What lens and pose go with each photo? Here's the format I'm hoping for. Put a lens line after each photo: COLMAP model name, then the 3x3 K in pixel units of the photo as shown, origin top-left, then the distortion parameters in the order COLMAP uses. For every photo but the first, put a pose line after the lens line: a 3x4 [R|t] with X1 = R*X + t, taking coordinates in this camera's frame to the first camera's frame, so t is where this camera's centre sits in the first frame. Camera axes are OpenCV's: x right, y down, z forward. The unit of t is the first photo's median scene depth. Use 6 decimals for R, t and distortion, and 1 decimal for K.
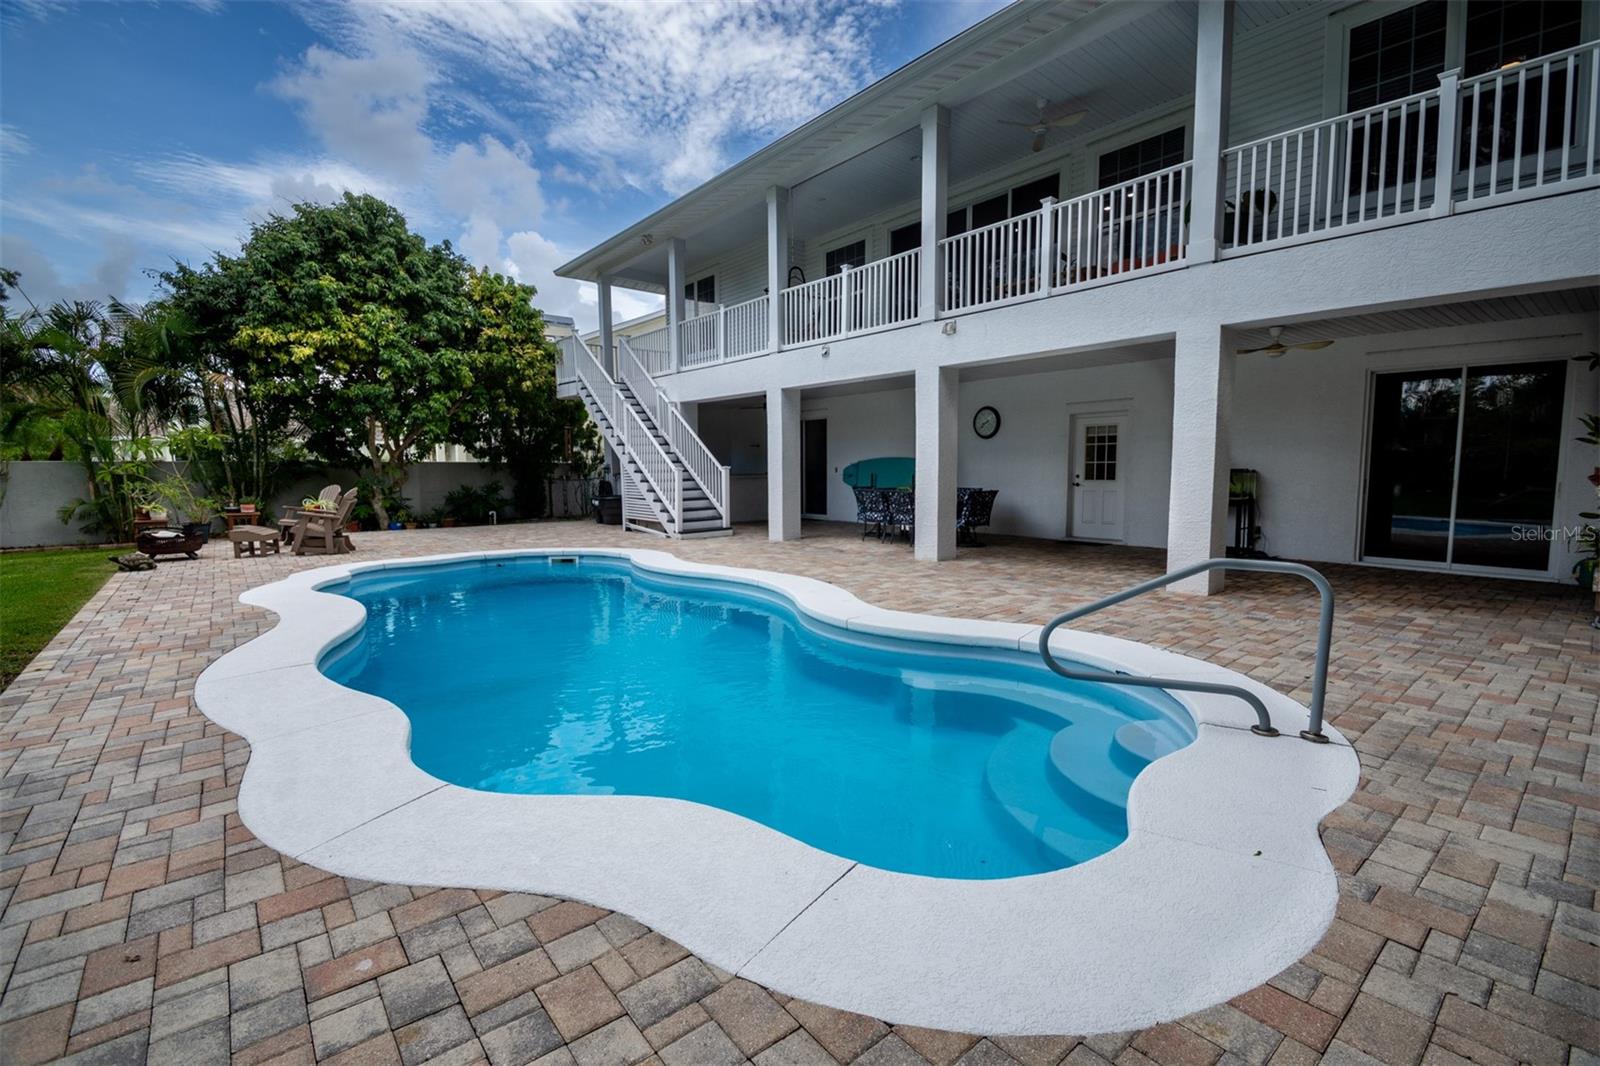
lens RADIAL K [[710.1, 0, 810.3], [0, 710.1, 539.2], [0, 0, 1]] dist [-0.000603, -0.002783]
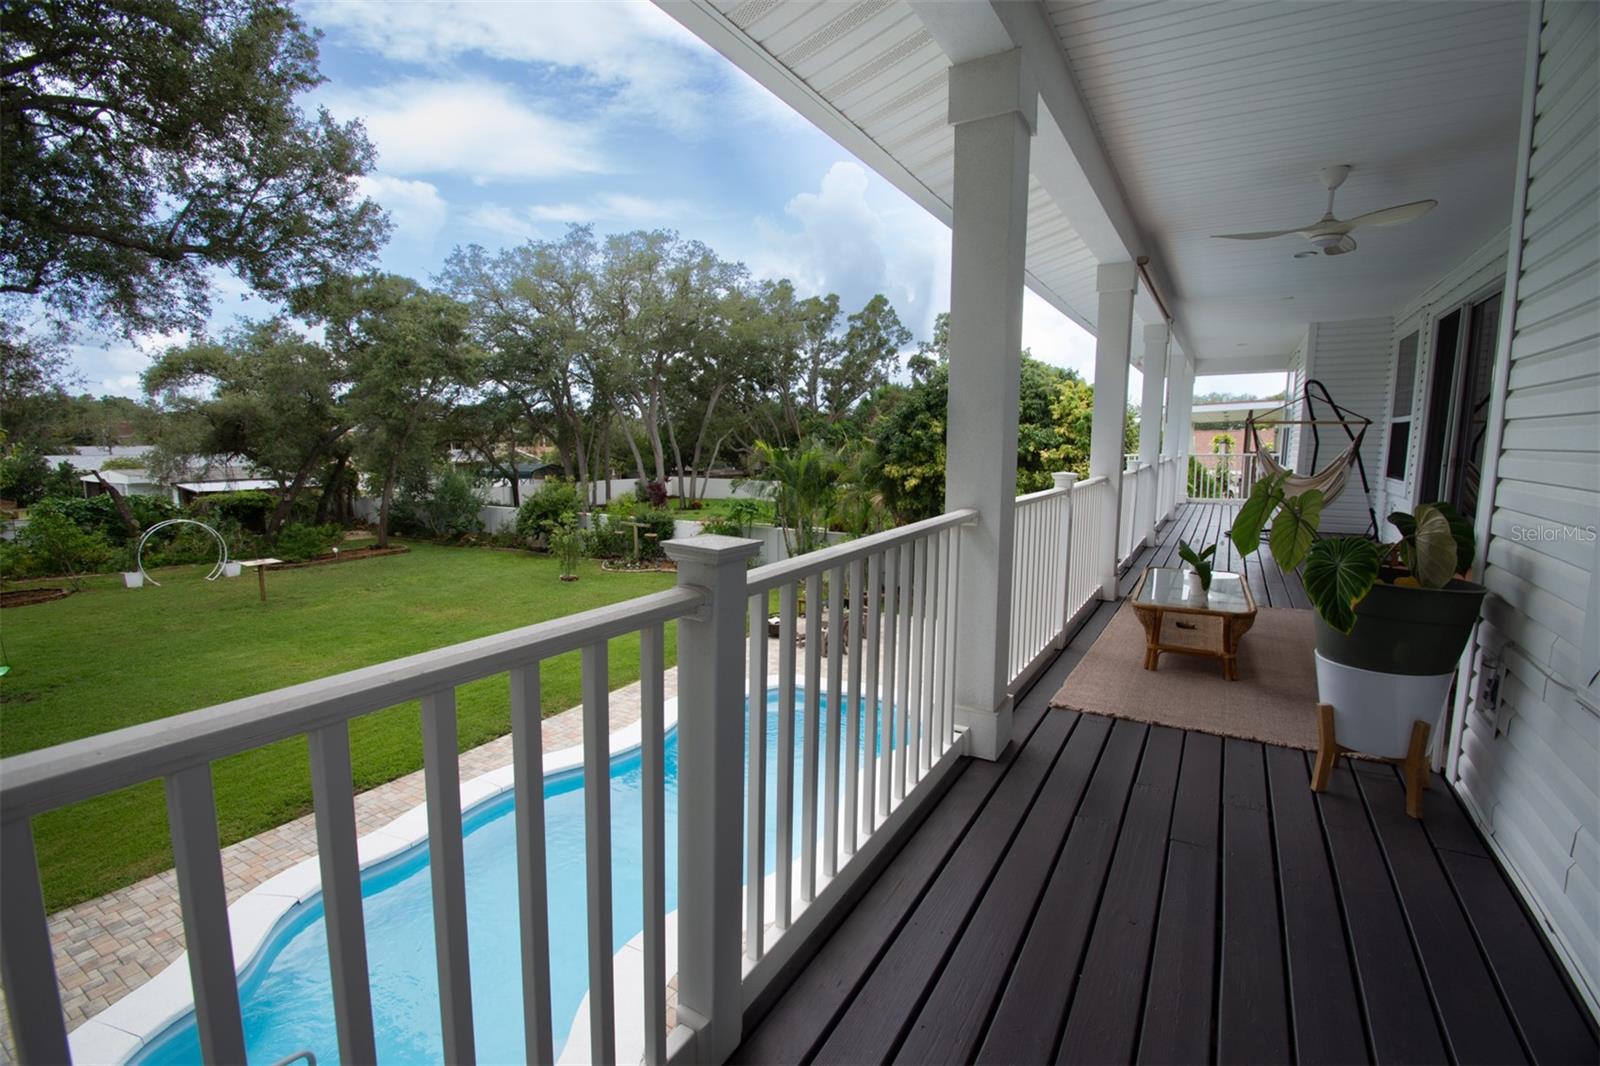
lens RADIAL K [[710.1, 0, 824.0], [0, 710.1, 536.2], [0, 0, 1]] dist [-0.000603, -0.002783]
pose [[0.323975, 0.127042, -0.937497, 0.513960], [-0.095121, 0.990295, 0.101325, -0.294970], [0.941271, 0.056349, 0.332916, 0.422625]]
